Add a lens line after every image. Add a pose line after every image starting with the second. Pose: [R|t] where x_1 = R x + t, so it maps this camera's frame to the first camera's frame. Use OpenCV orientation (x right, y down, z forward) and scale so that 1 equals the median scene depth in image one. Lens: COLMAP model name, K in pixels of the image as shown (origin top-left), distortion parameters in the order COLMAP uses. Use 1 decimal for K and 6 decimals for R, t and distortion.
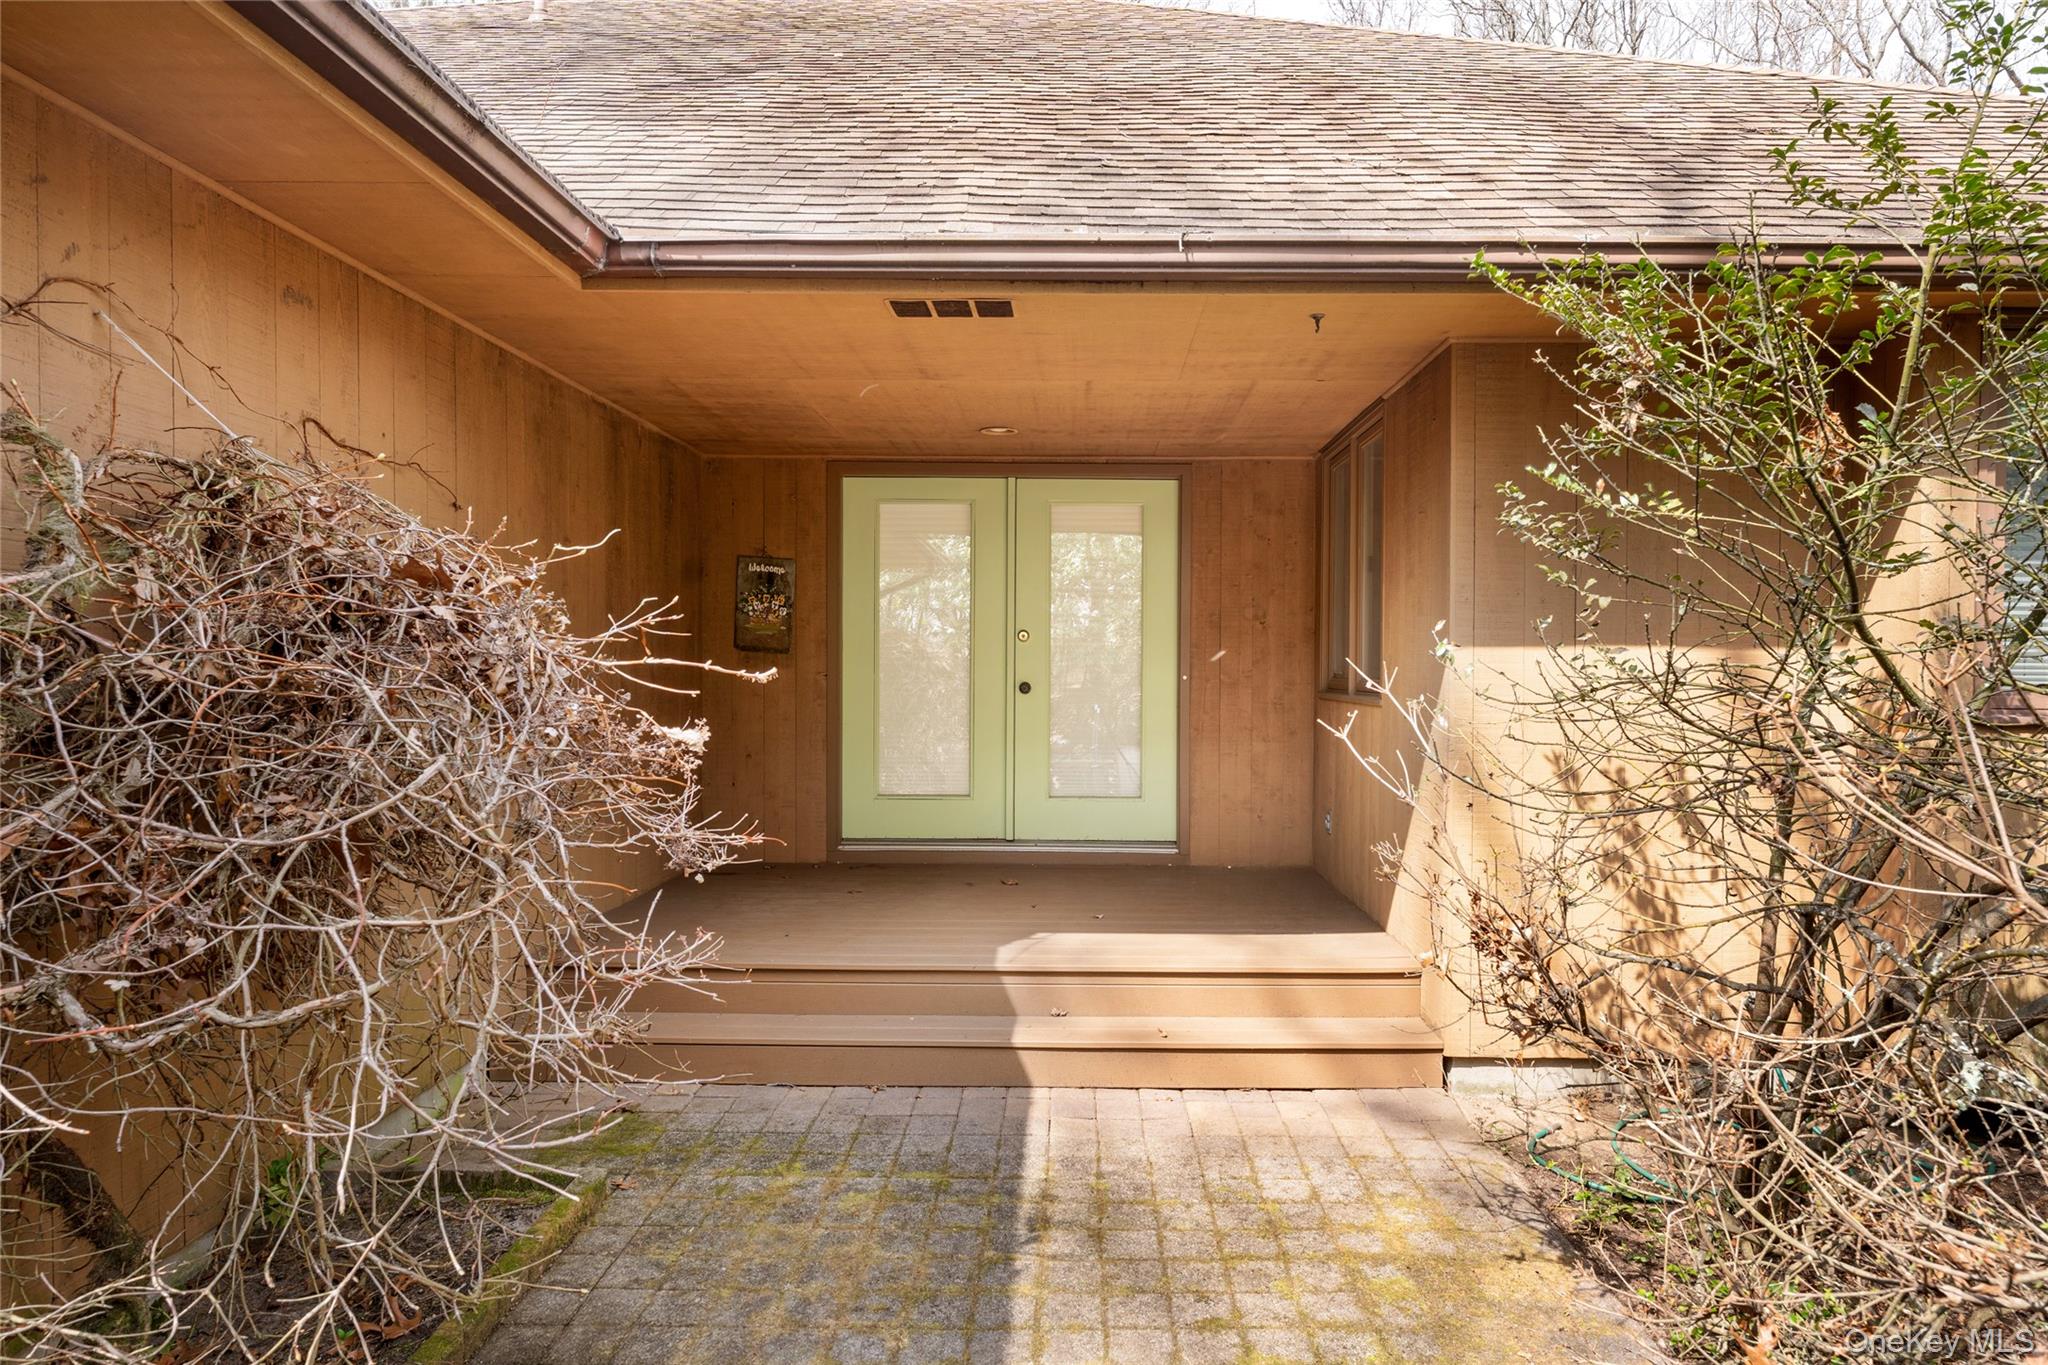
lens RADIAL K [[1174.4, 0, 1024.0], [0, 1174.4, 682.5], [0, 0, 1]] dist [-0.000023, 0.001860]
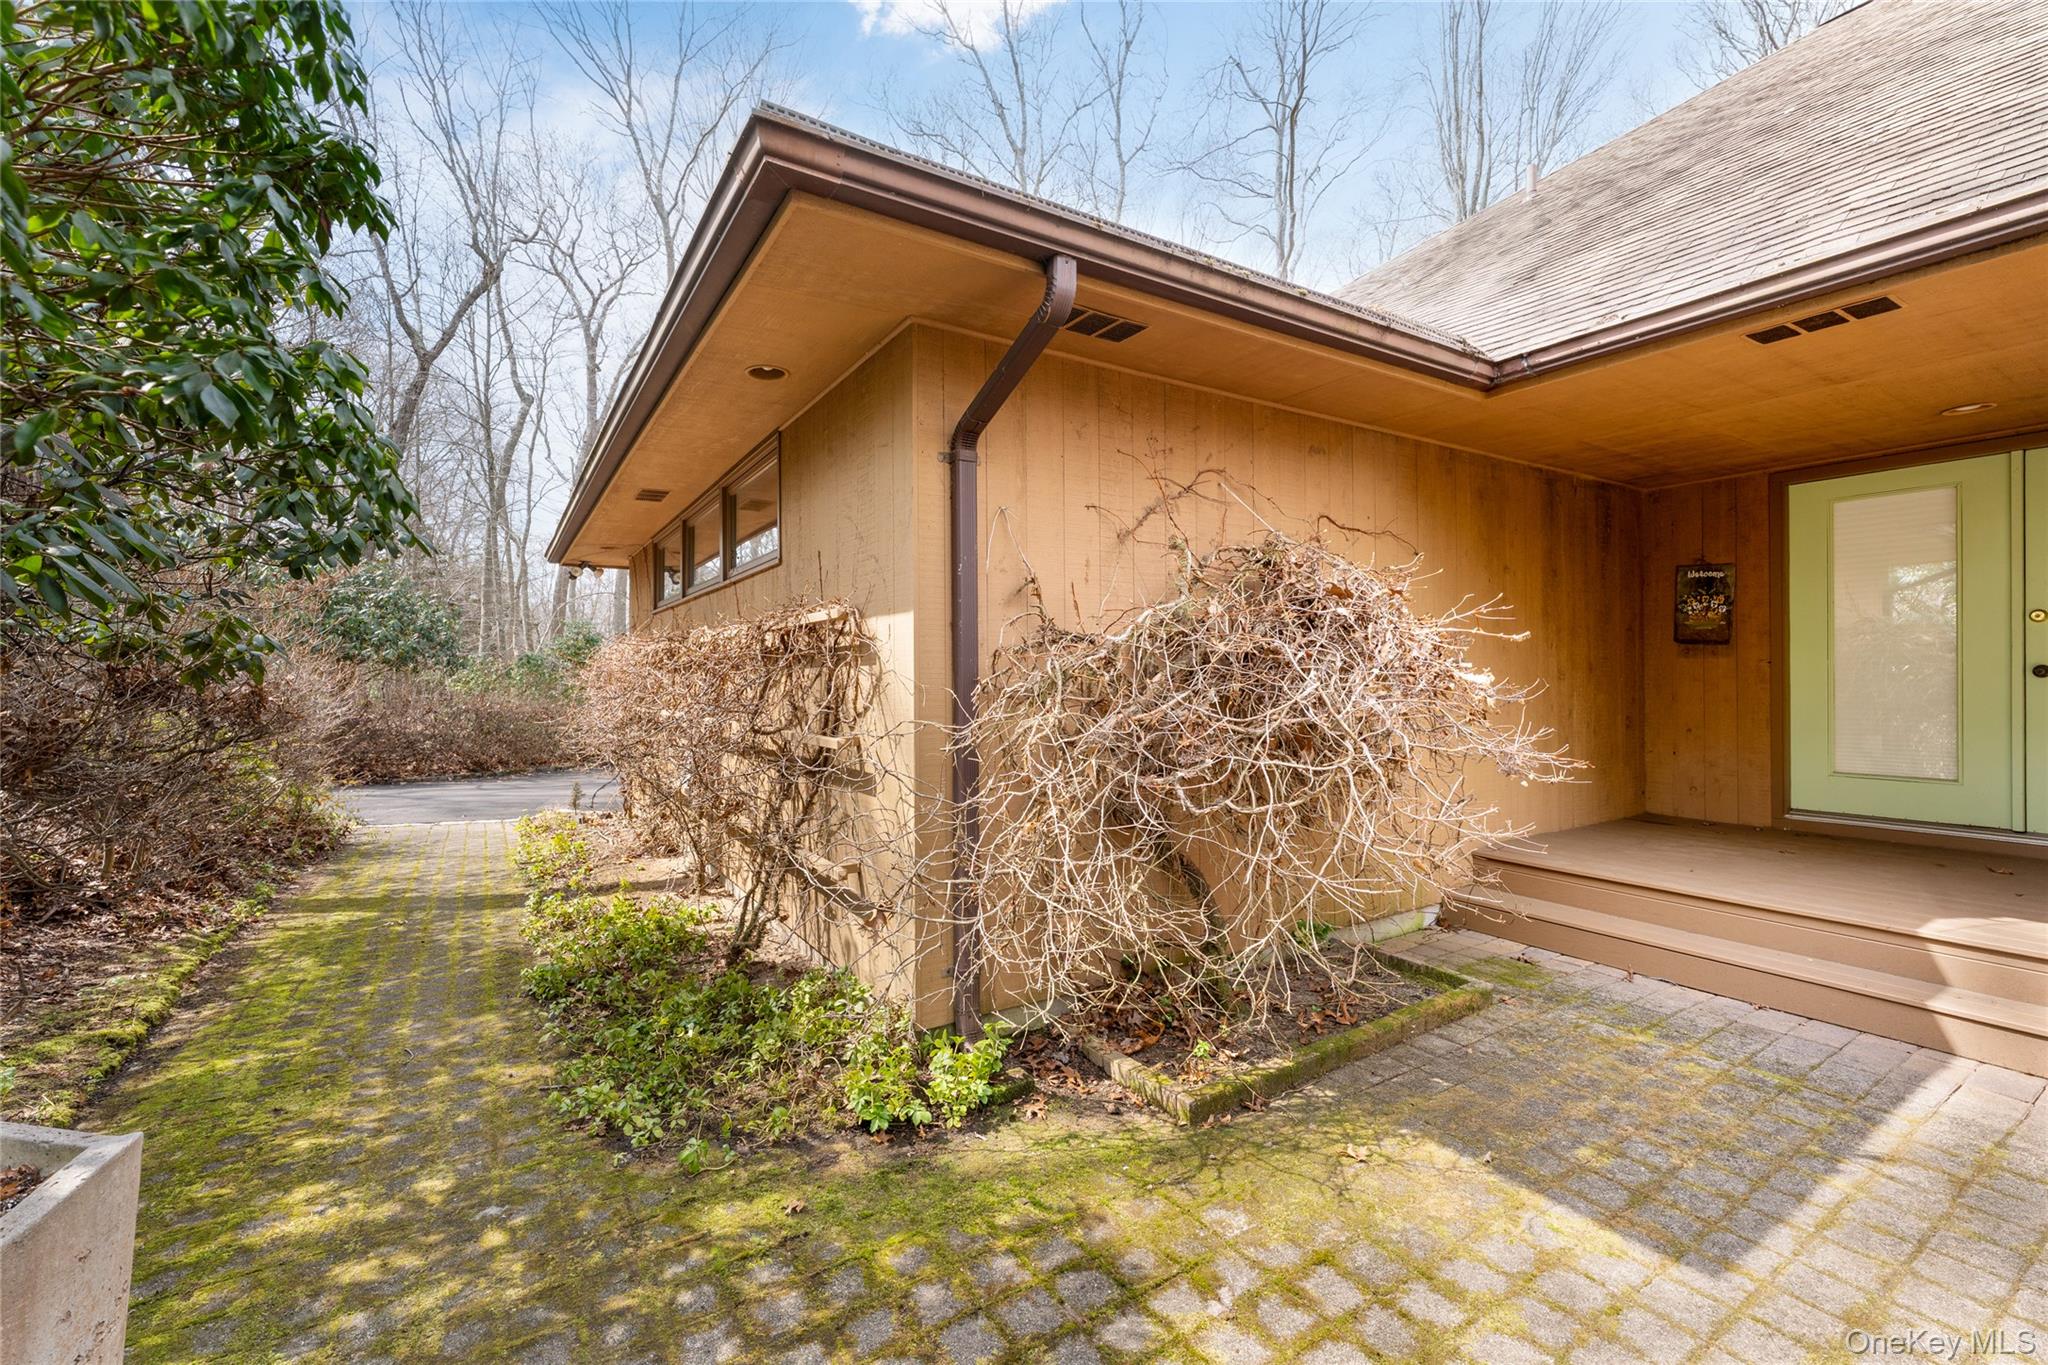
lens RADIAL K [[838.8, 0, 1024.0], [0, 838.8, 682.5], [0, 0, 1]] dist [-0.011737, 0.000018]
pose [[0.539950, -0.002372, -0.841694, 0.188433], [-0.005187, 0.999968, -0.006145, 0.035076], [0.841681, 0.007684, 0.539920, -0.066130]]
